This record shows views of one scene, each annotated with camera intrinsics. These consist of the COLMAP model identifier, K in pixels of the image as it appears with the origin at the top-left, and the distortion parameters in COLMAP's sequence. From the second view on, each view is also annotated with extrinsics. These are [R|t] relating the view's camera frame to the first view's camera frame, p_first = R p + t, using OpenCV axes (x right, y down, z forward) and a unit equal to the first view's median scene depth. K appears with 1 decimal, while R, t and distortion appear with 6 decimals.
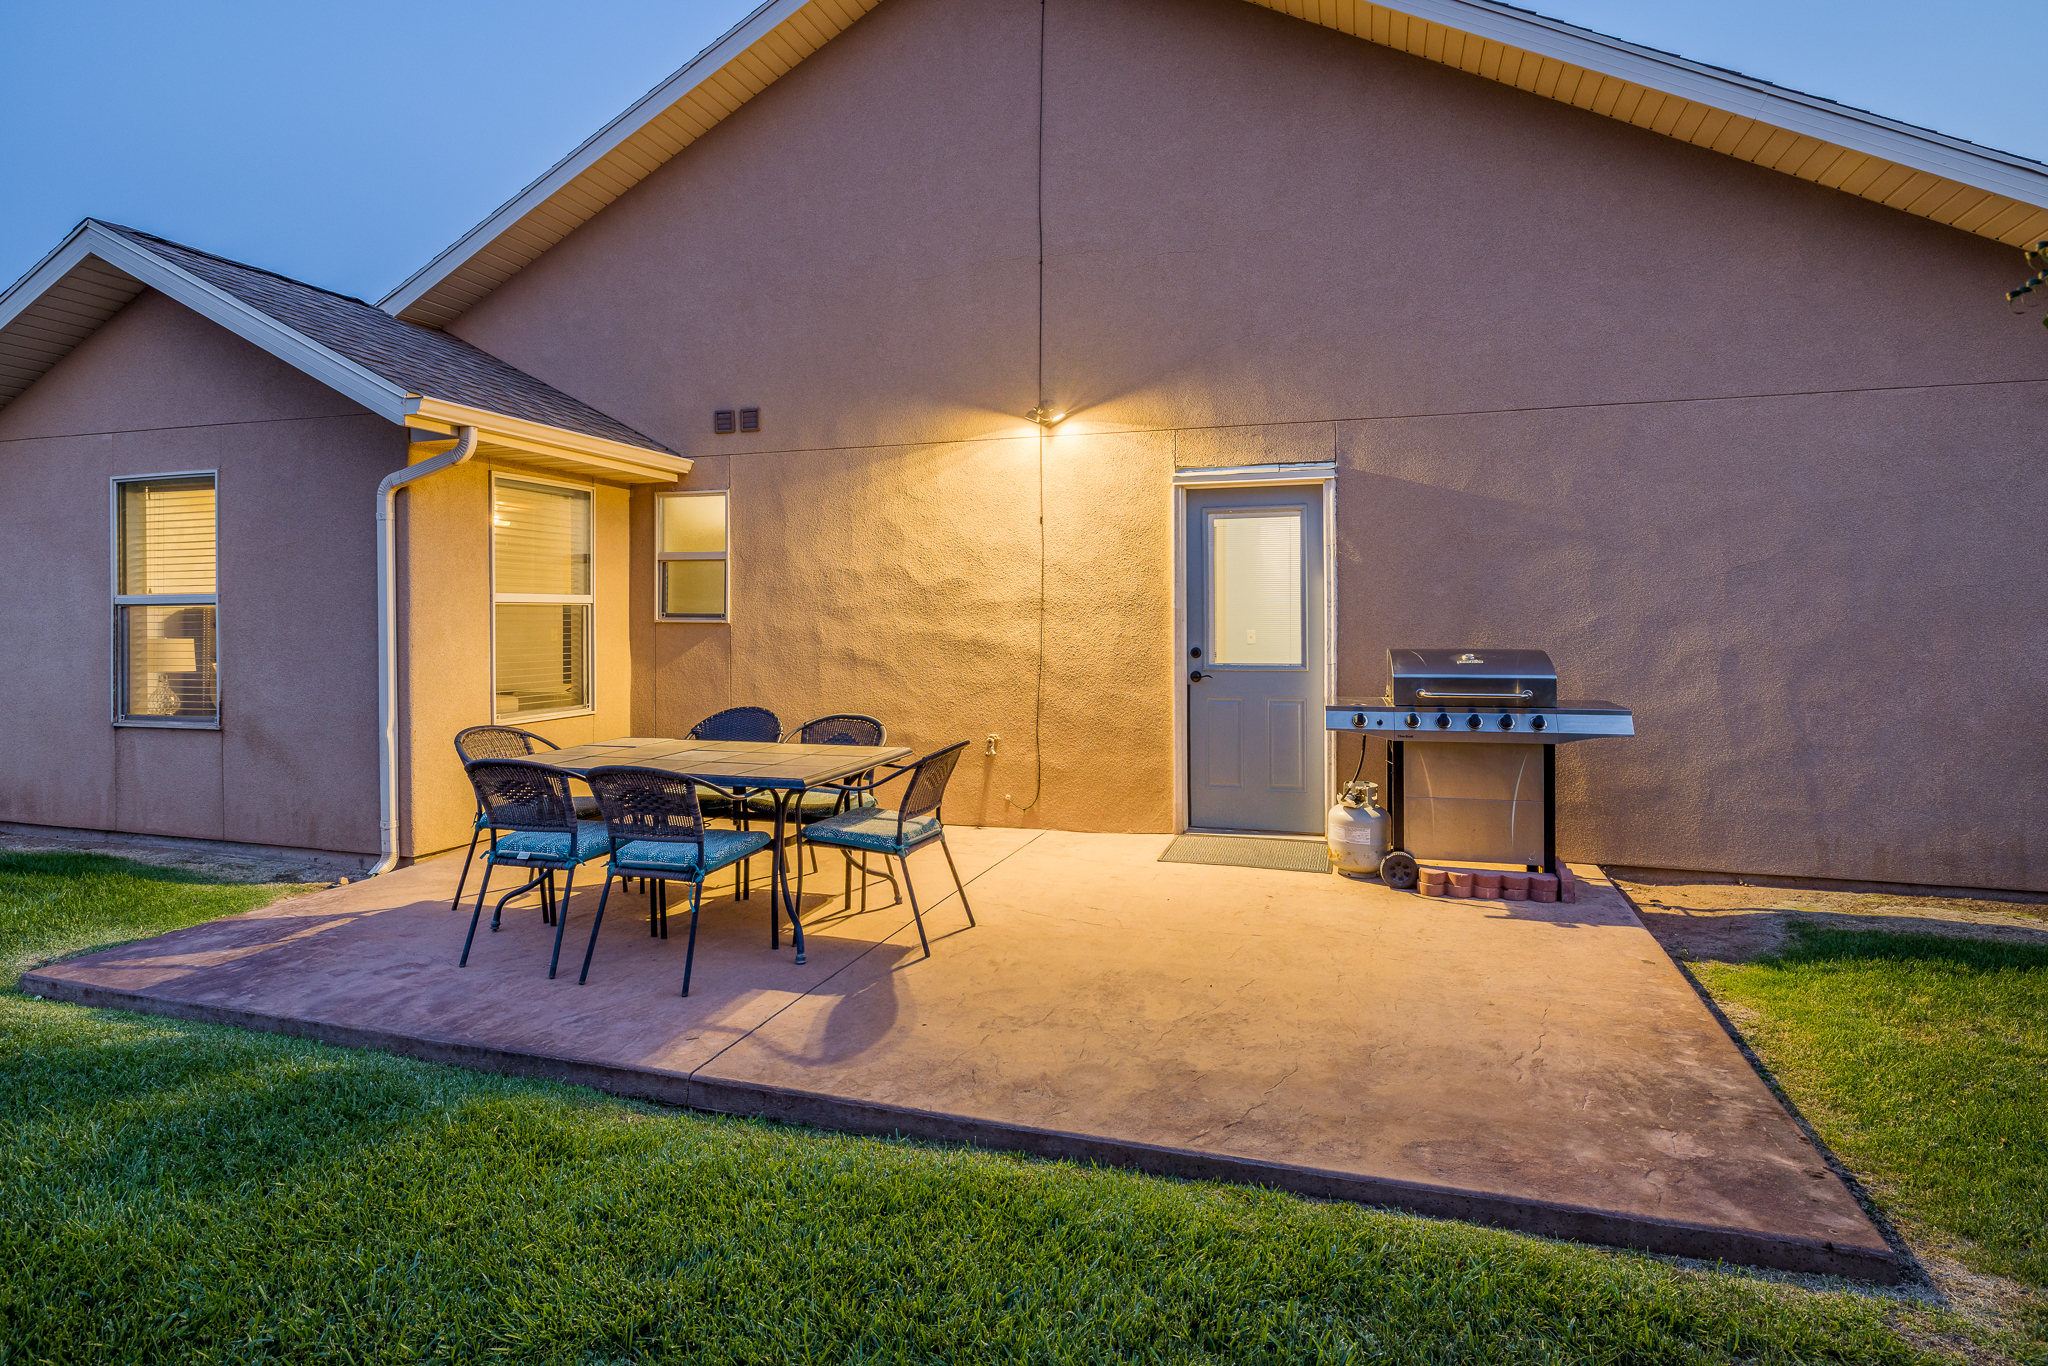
lens RADIAL K [[1107.7, 0, 1018.9], [0, 1107.7, 610.8], [0, 0, 1]] dist [-0.008106, 0.004234]
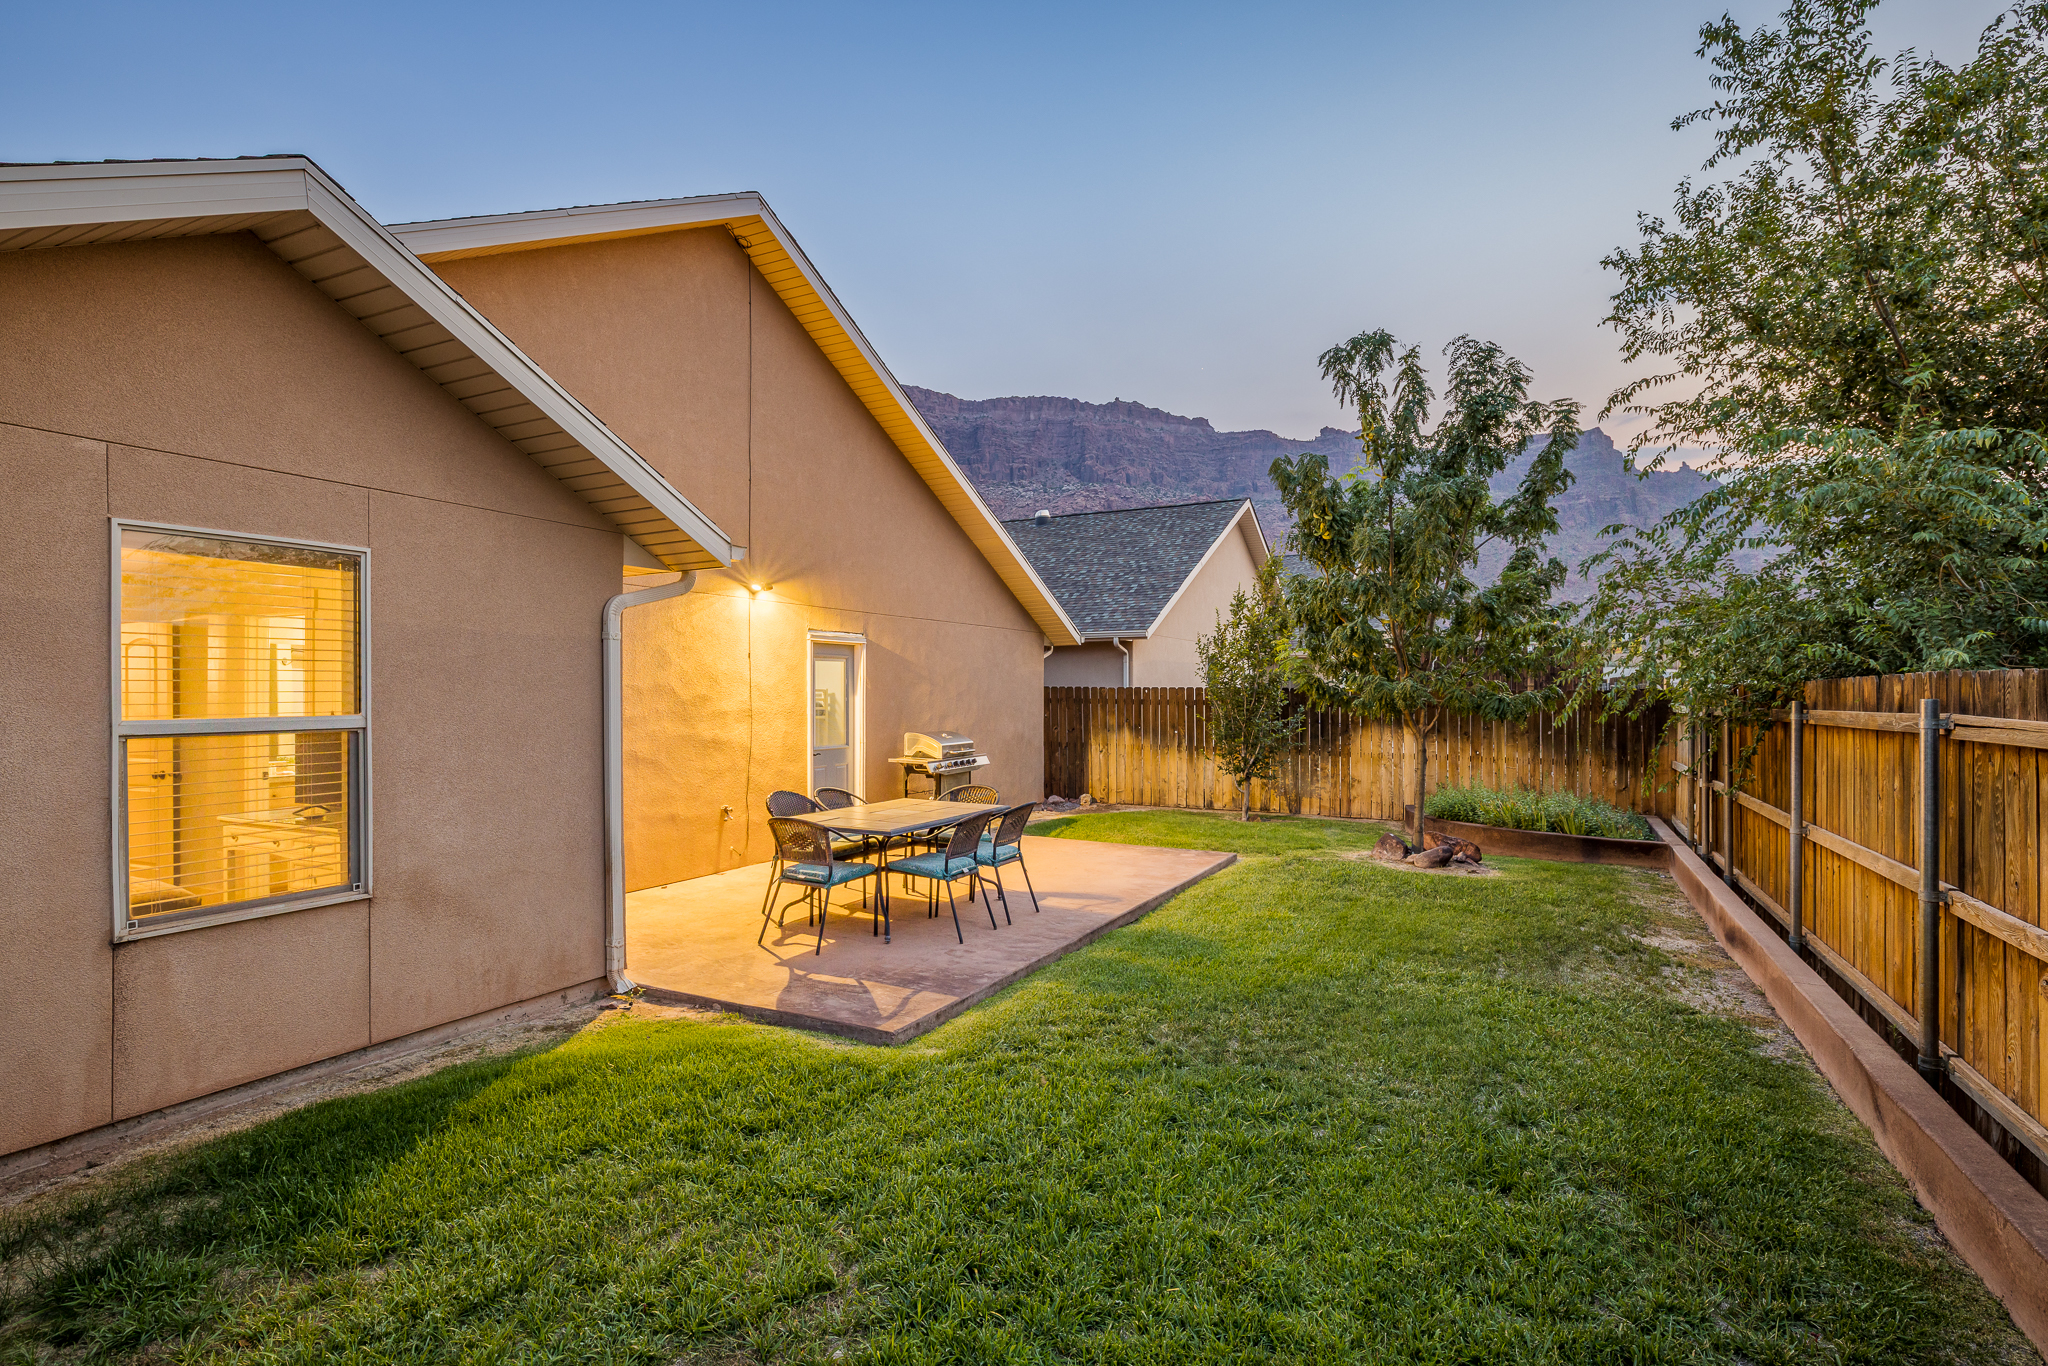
lens RADIAL K [[984.4, 0, 1025.0], [0, 984.4, 693.9], [0, 0, 1]] dist [-0.000122, -0.000028]
pose [[0.174163, 0.005237, 0.984703, -1.300632], [-0.004836, 0.999978, -0.004463, -0.029031], [-0.984705, -0.003985, 0.174184, 0.448954]]
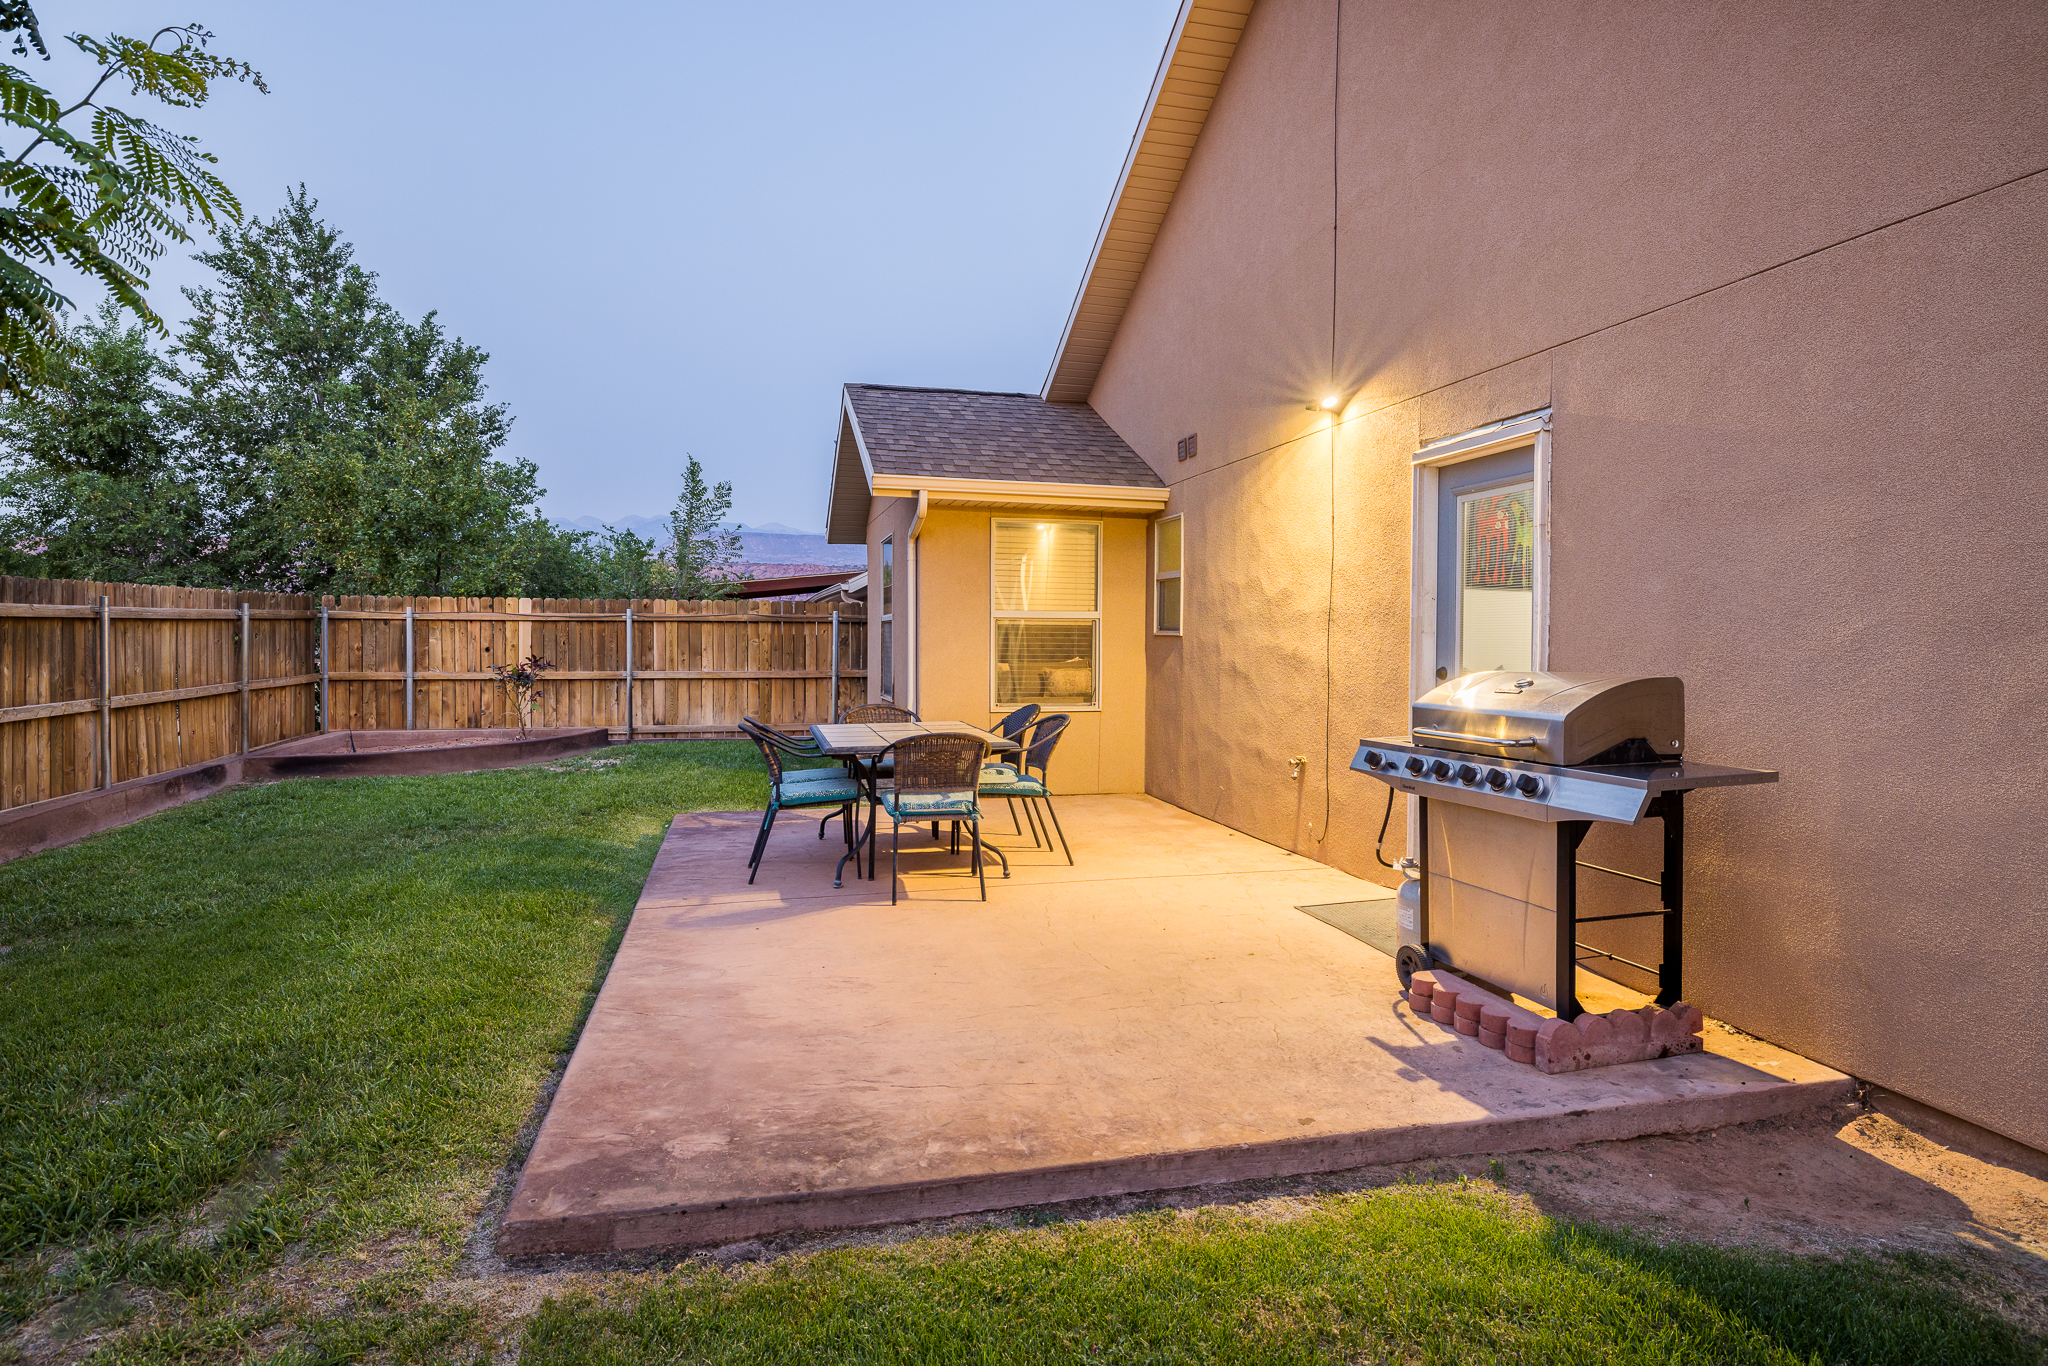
lens RADIAL K [[1164.9, 0, 1028.5], [0, 1164.9, 663.9], [0, 0, 1]] dist [-0.001477, 0.000353]
pose [[0.514556, 0.024215, -0.857115, 0.758273], [-0.003077, 0.999647, 0.026394, 0.010443], [0.857451, -0.010944, 0.514448, 0.334292]]
